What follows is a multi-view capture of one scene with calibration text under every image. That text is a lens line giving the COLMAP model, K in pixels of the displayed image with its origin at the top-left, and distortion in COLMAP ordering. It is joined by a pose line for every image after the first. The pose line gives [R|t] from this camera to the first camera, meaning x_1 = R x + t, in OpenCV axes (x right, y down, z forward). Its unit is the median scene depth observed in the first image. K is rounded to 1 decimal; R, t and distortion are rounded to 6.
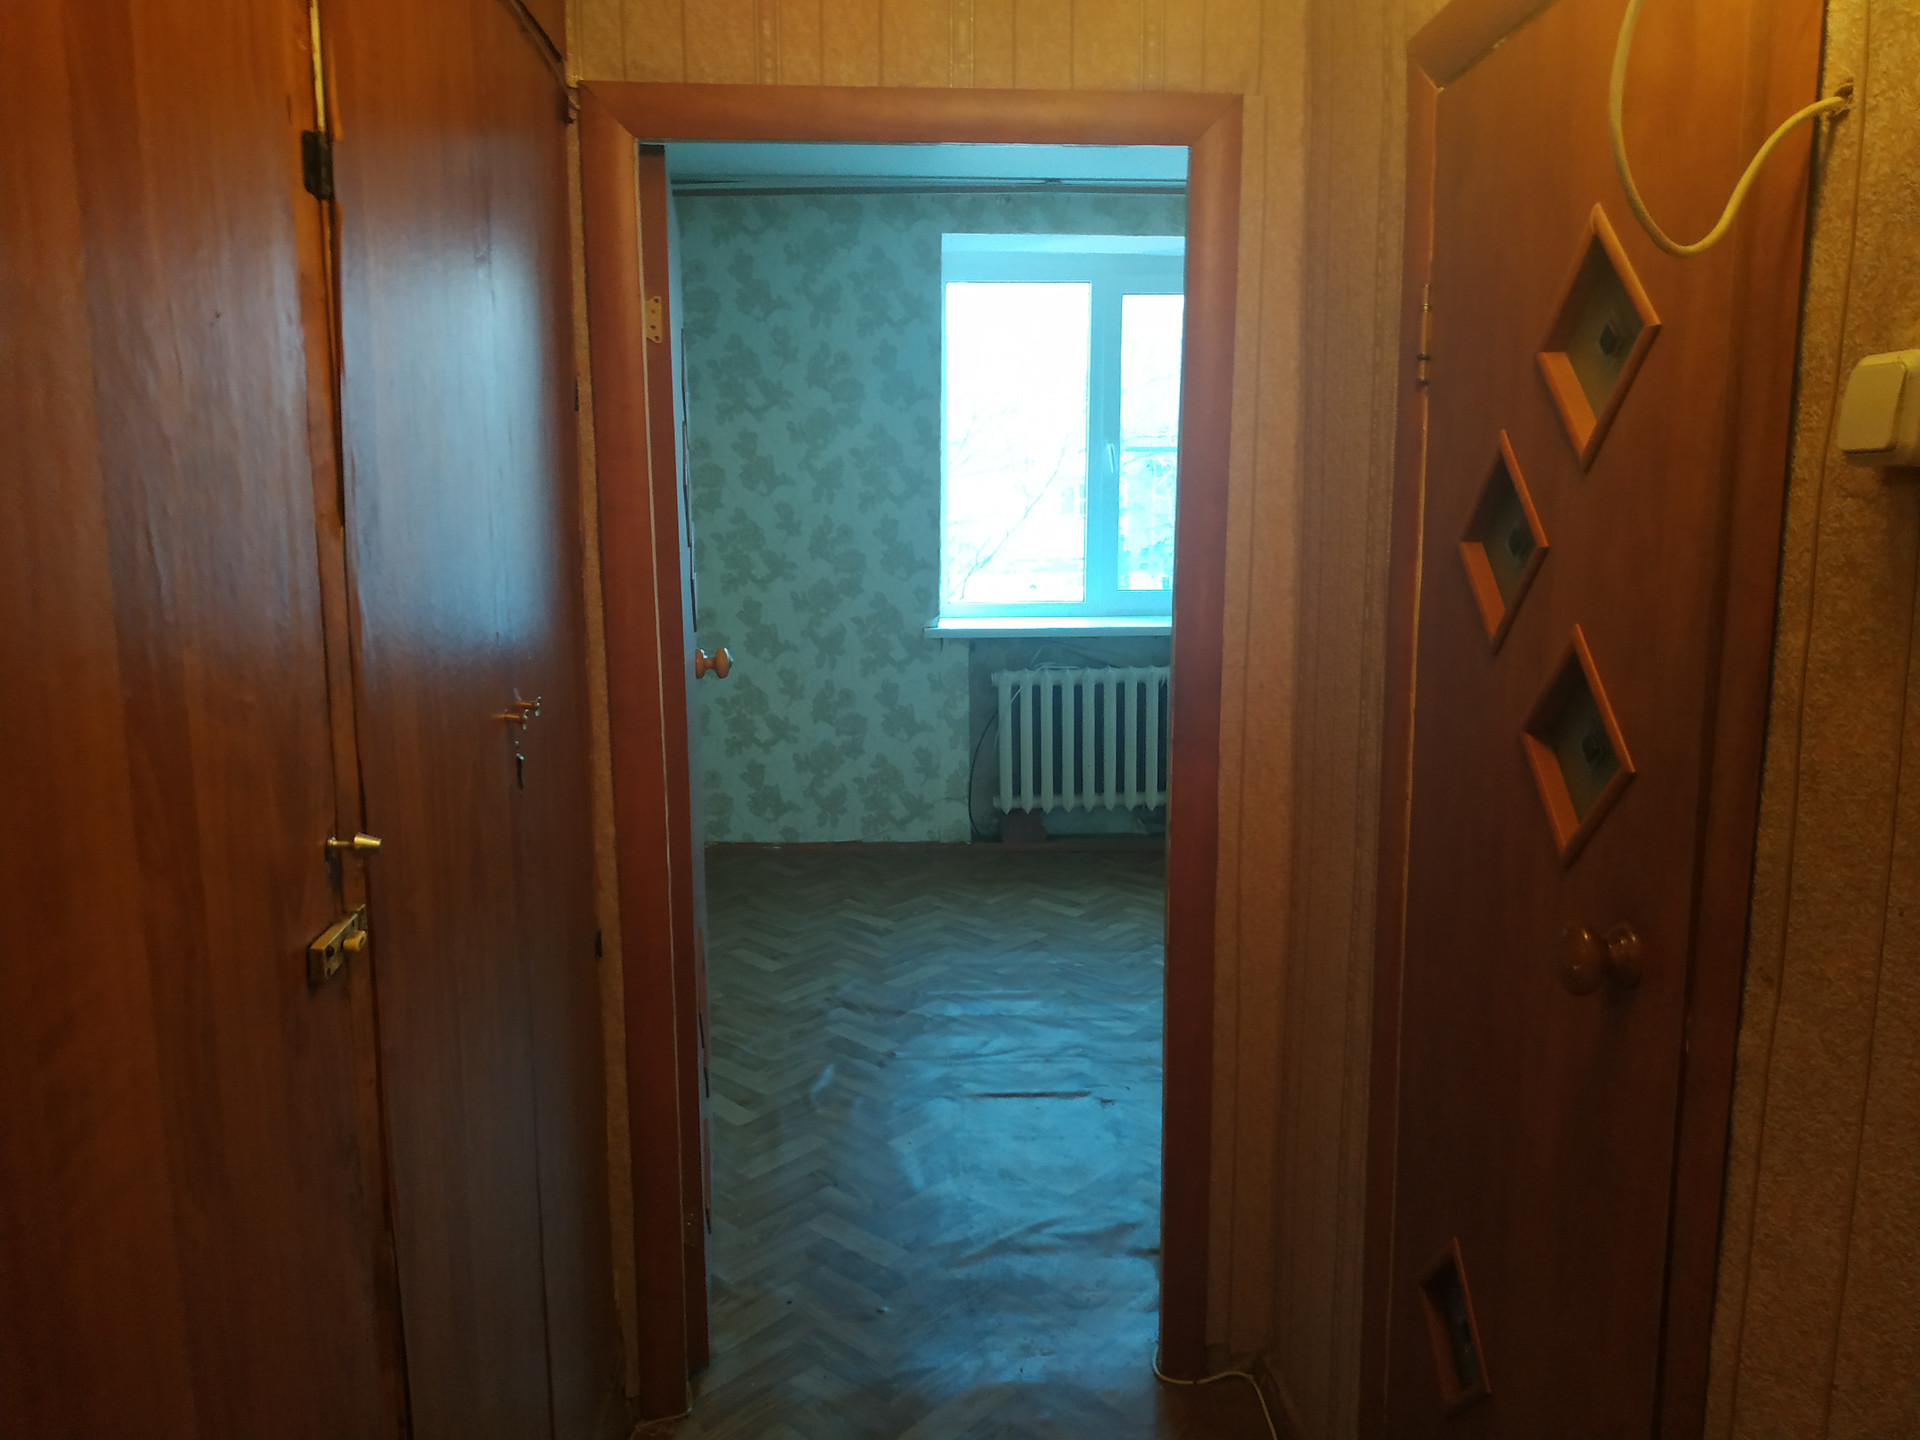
lens RADIAL K [[1371.9, 0, 954.5], [0, 1371.9, 718.4], [0, 0, 1]] dist [0.030737, -0.017828]
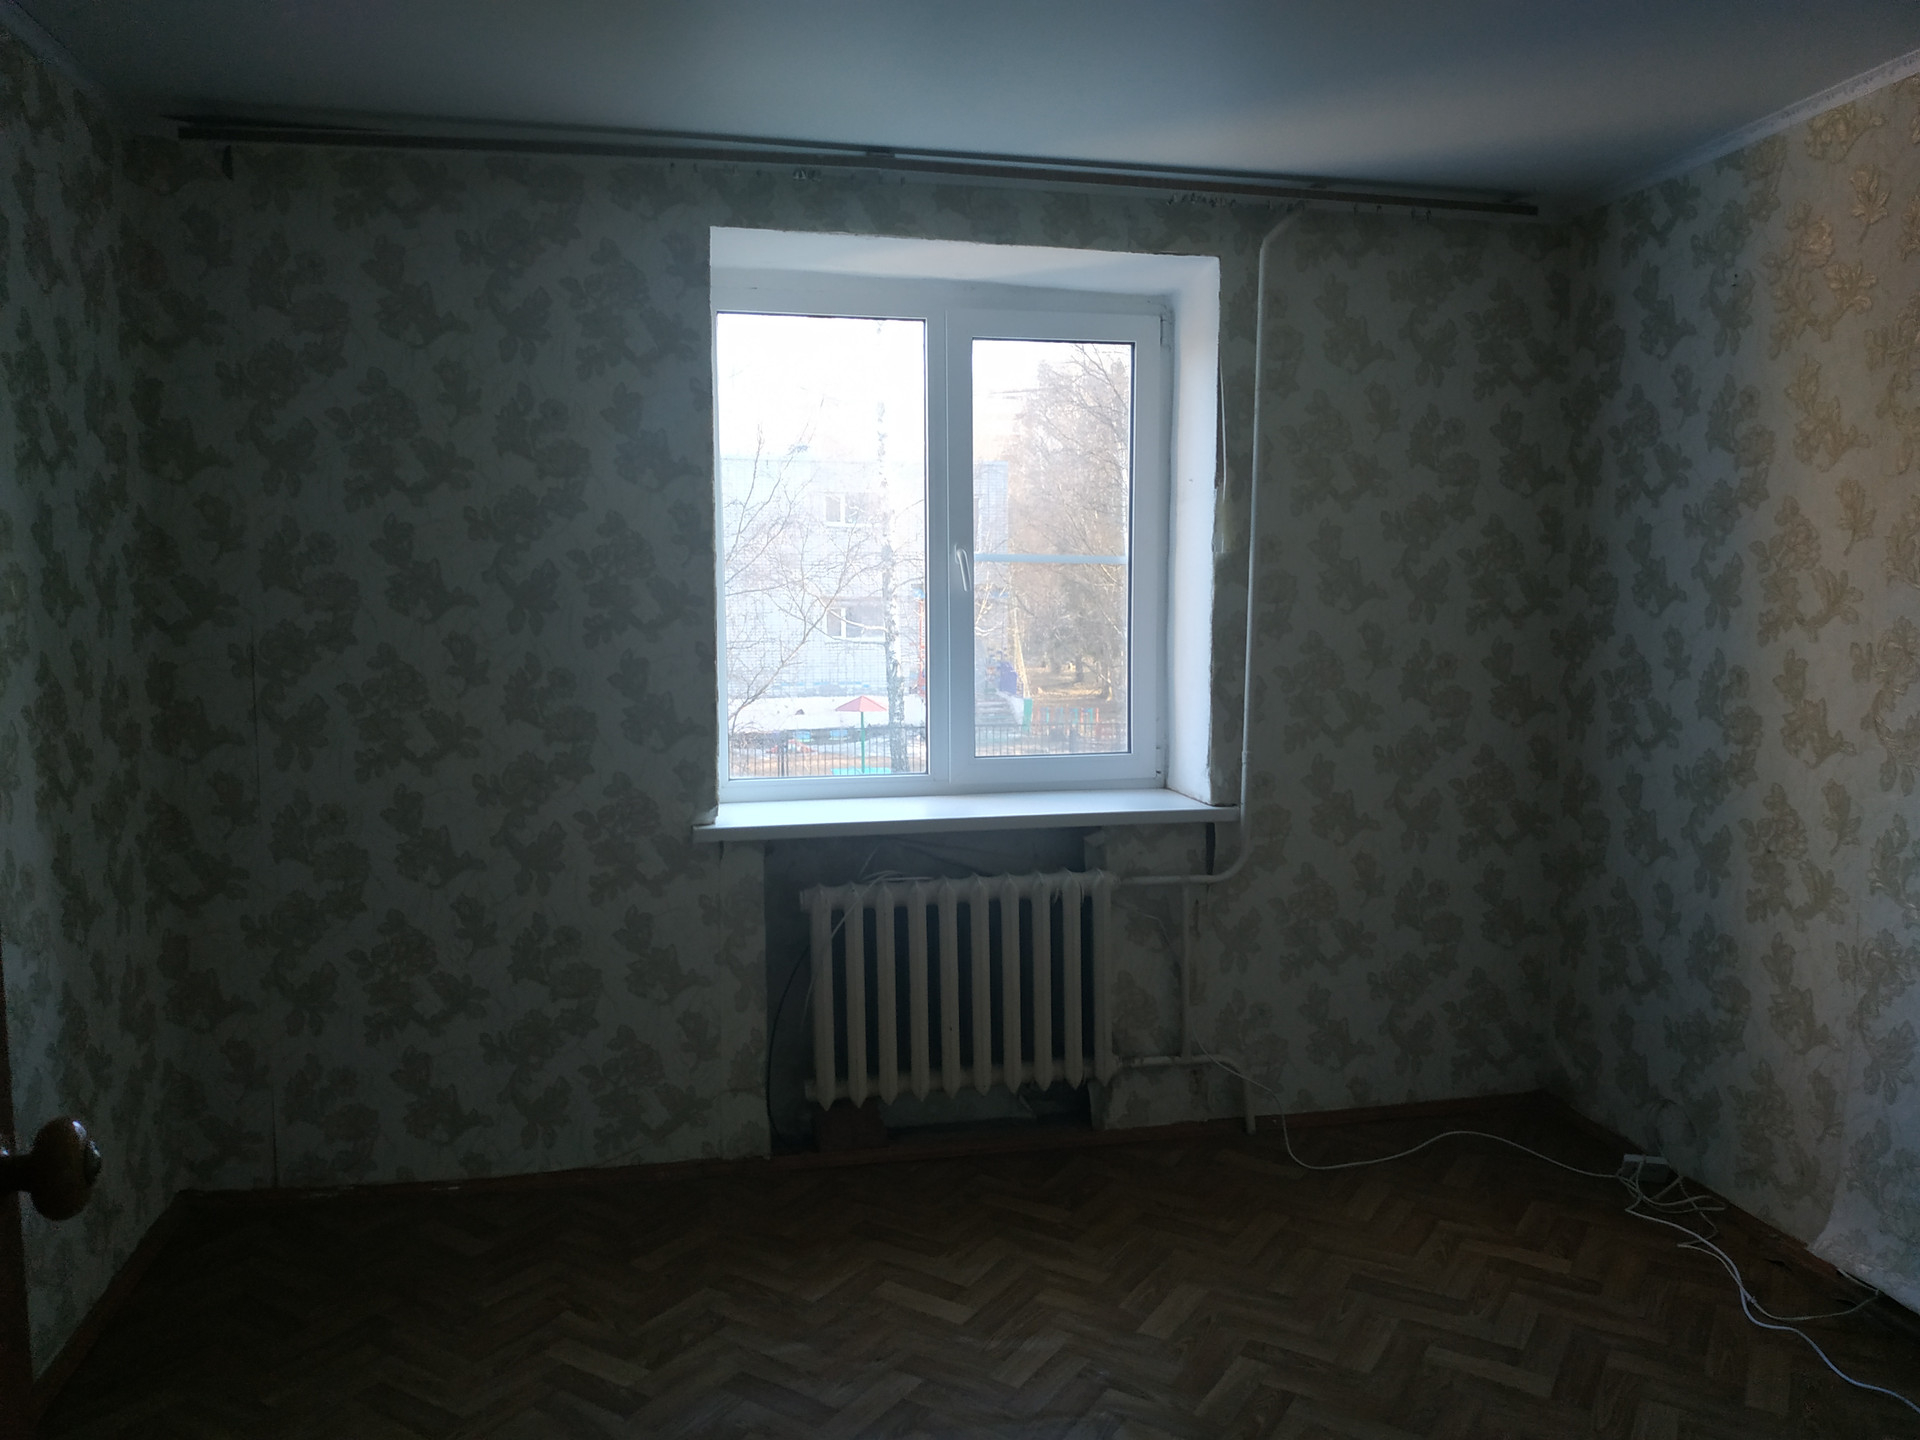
lens RADIAL K [[1371.9, 0, 962.4], [0, 1371.9, 720.8], [0, 0, 1]] dist [0.030737, -0.017828]
pose [[0.984159, -0.018279, 0.176343, -0.010154], [0.033390, 0.995981, -0.083110, -0.056982], [-0.174115, 0.087681, 0.980814, 0.342221]]
